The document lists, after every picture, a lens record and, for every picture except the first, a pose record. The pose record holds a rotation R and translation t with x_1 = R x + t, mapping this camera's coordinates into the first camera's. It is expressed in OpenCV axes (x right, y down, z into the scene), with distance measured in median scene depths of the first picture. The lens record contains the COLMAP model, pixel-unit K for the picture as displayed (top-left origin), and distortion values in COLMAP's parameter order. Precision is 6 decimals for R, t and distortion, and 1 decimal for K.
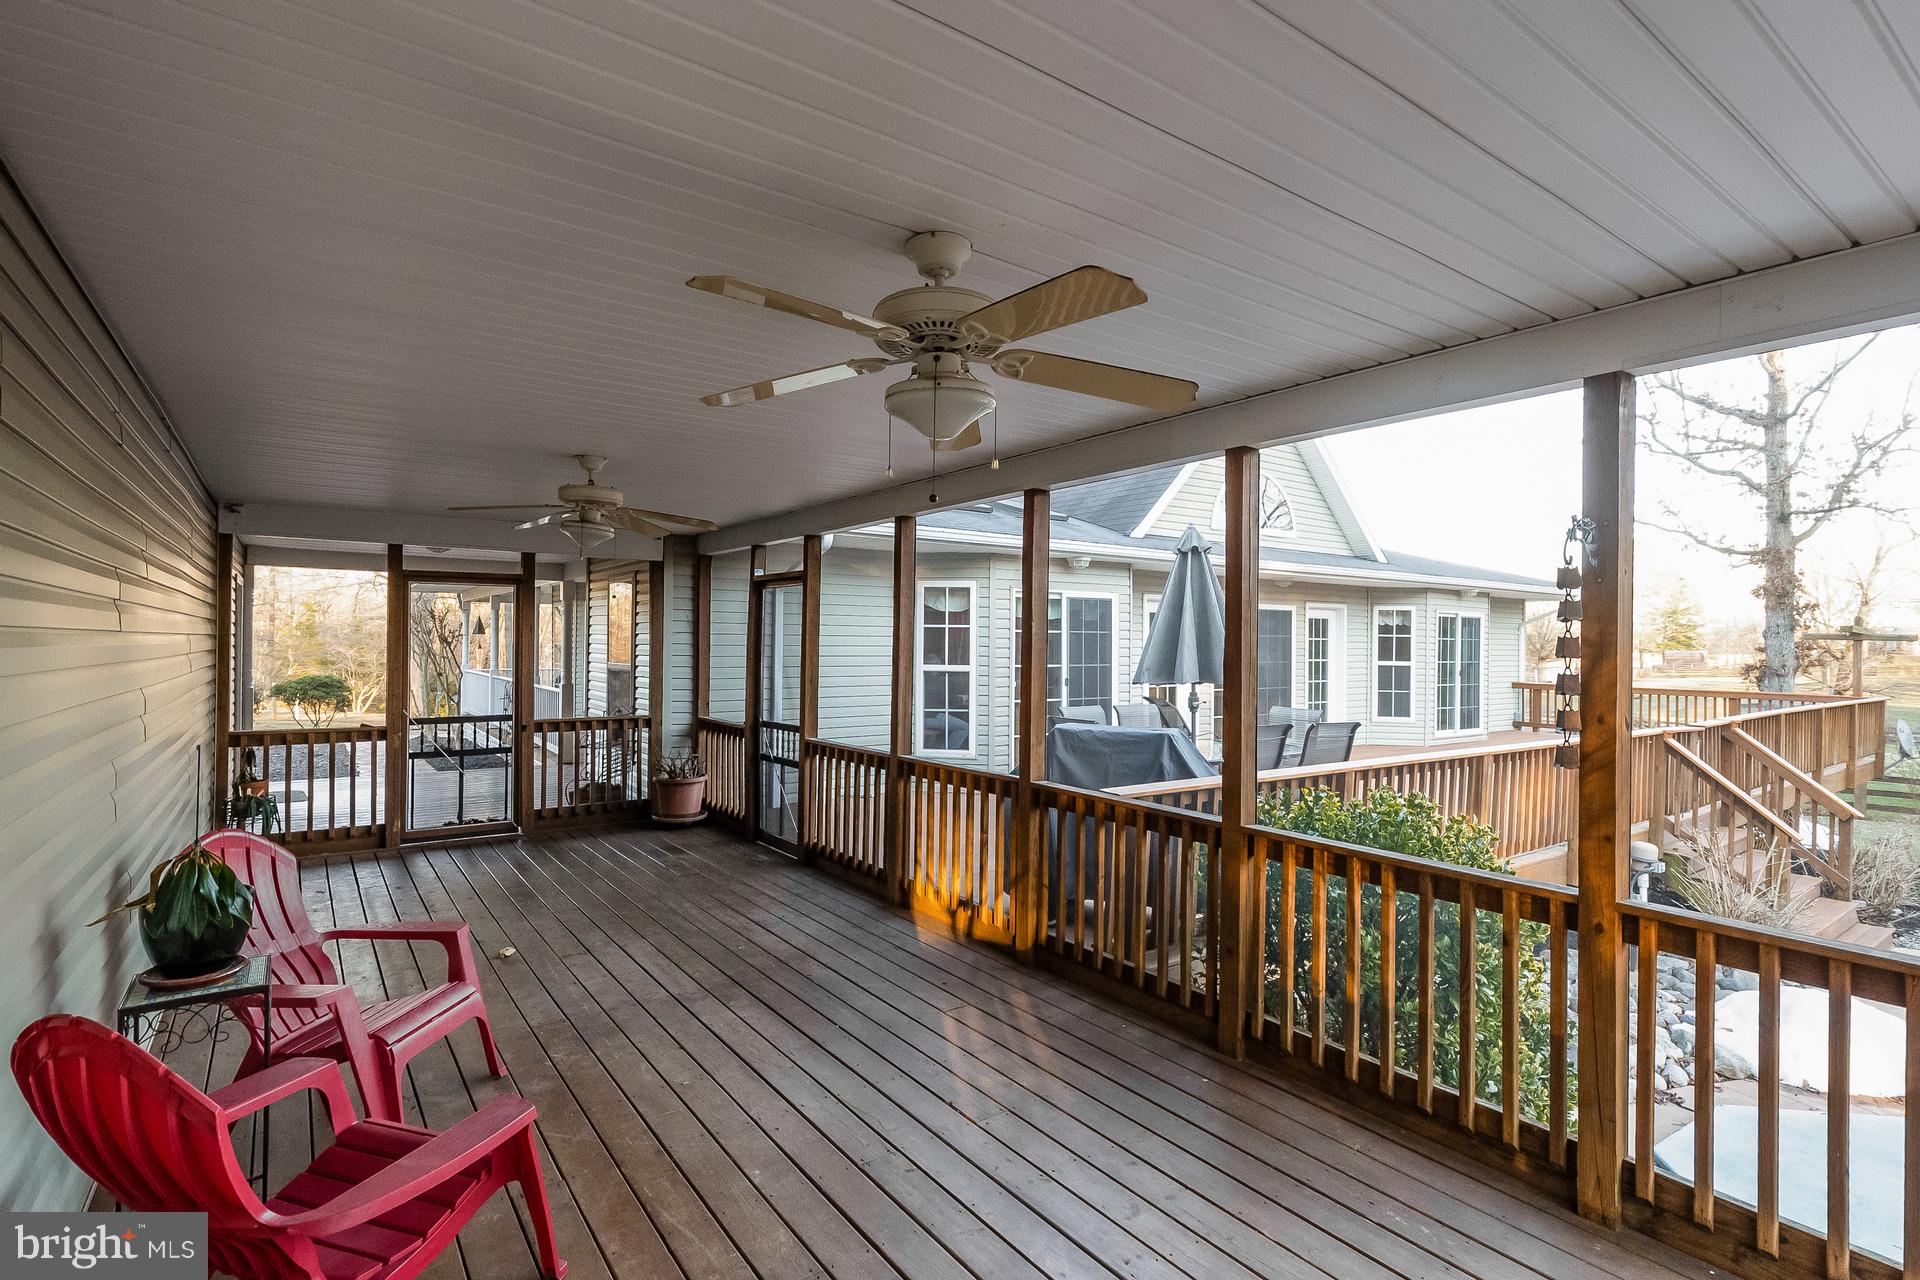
lens RADIAL K [[915.8, 0, 956.4], [0, 915.8, 637.9], [0, 0, 1]] dist [0.001360, 0.000331]
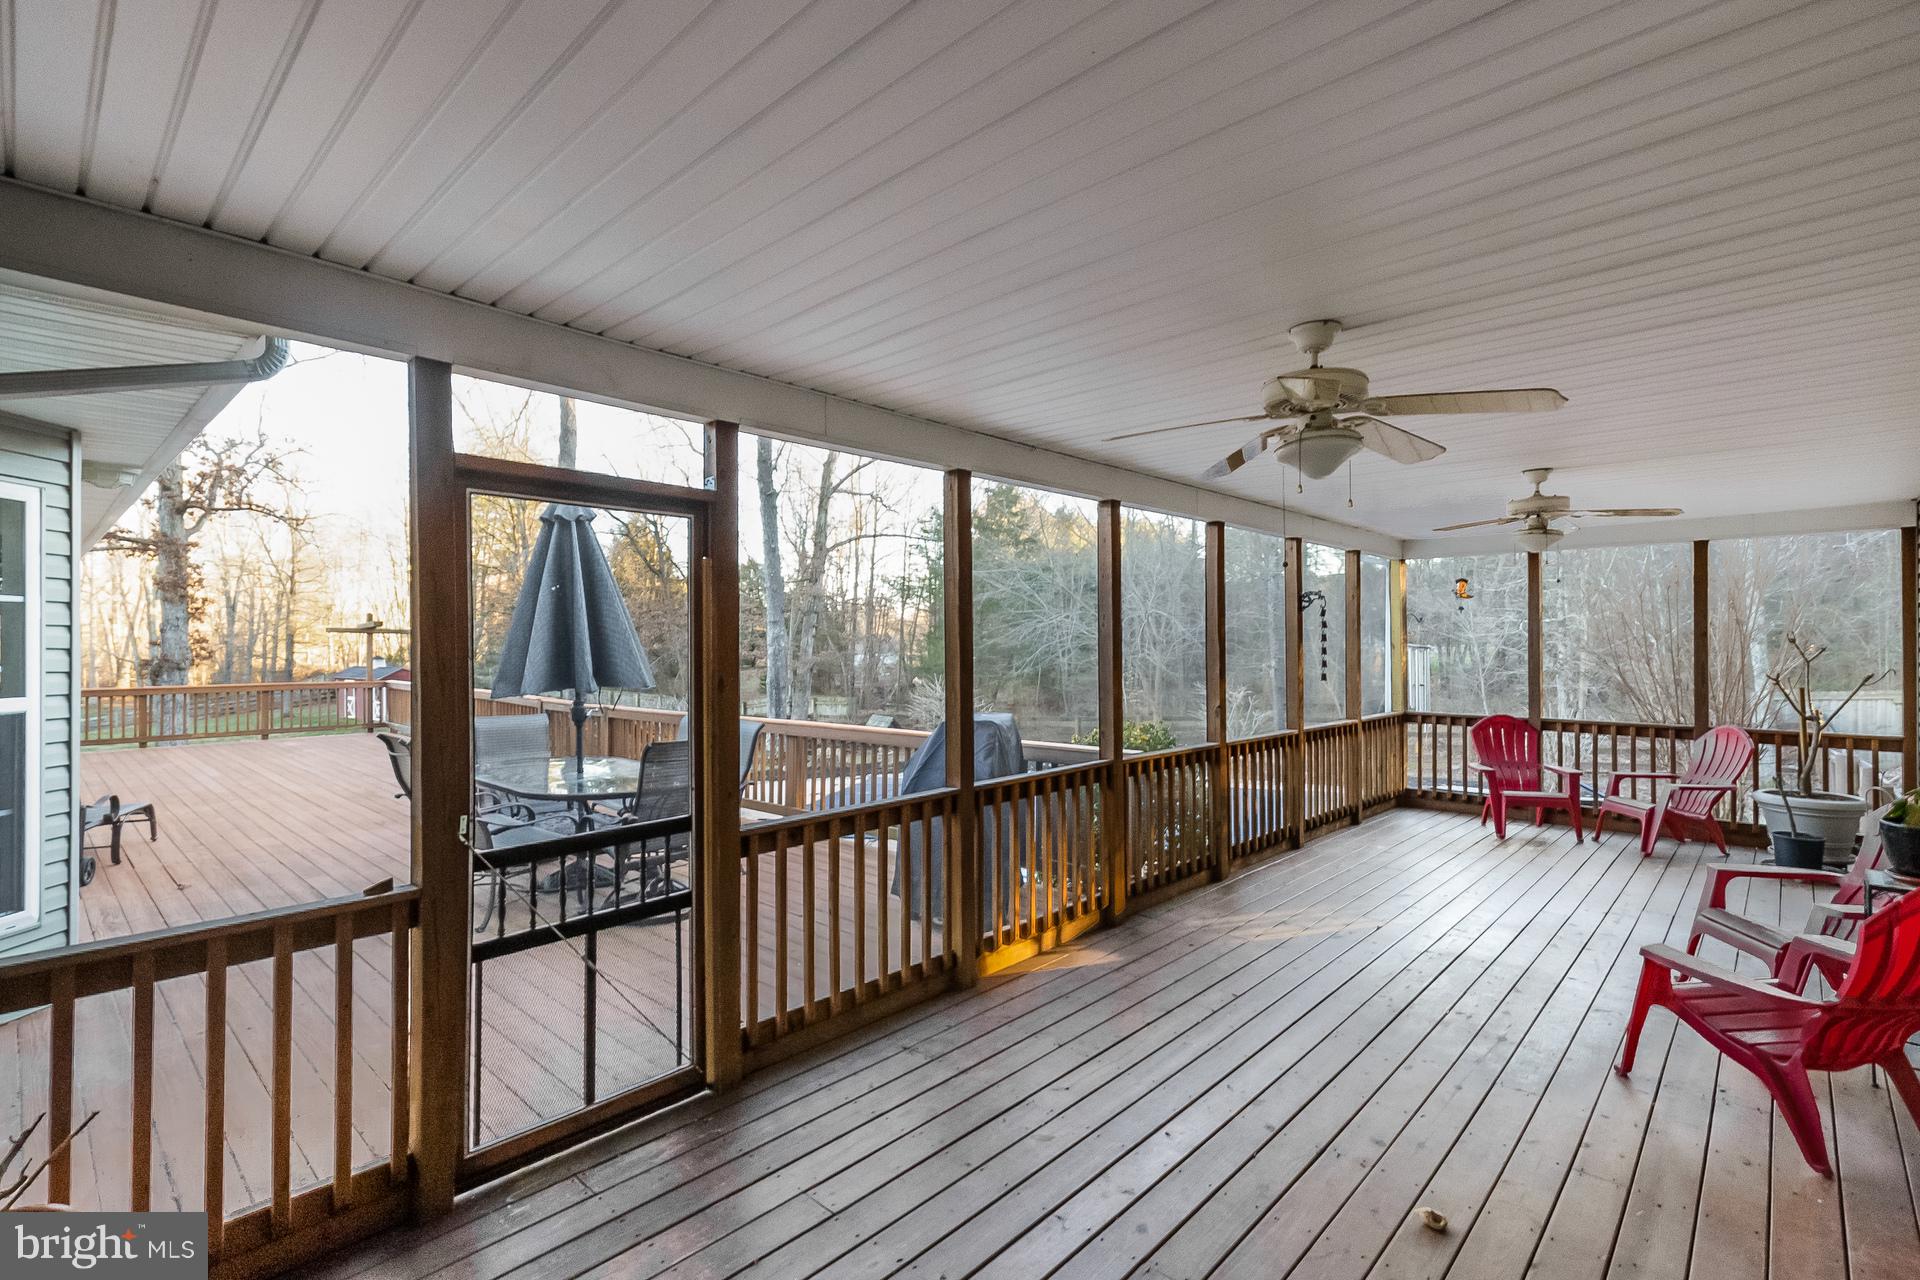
lens RADIAL K [[890.2, 0, 1006.5], [0, 890.2, 635.2], [0, 0, 1]] dist [0.001720, 0.001111]
pose [[-0.219392, -0.004533, 0.975626, -0.458891], [0.001321, 0.999987, 0.004943, 0.001663], [-0.975636, 0.002373, -0.219383, 0.667096]]
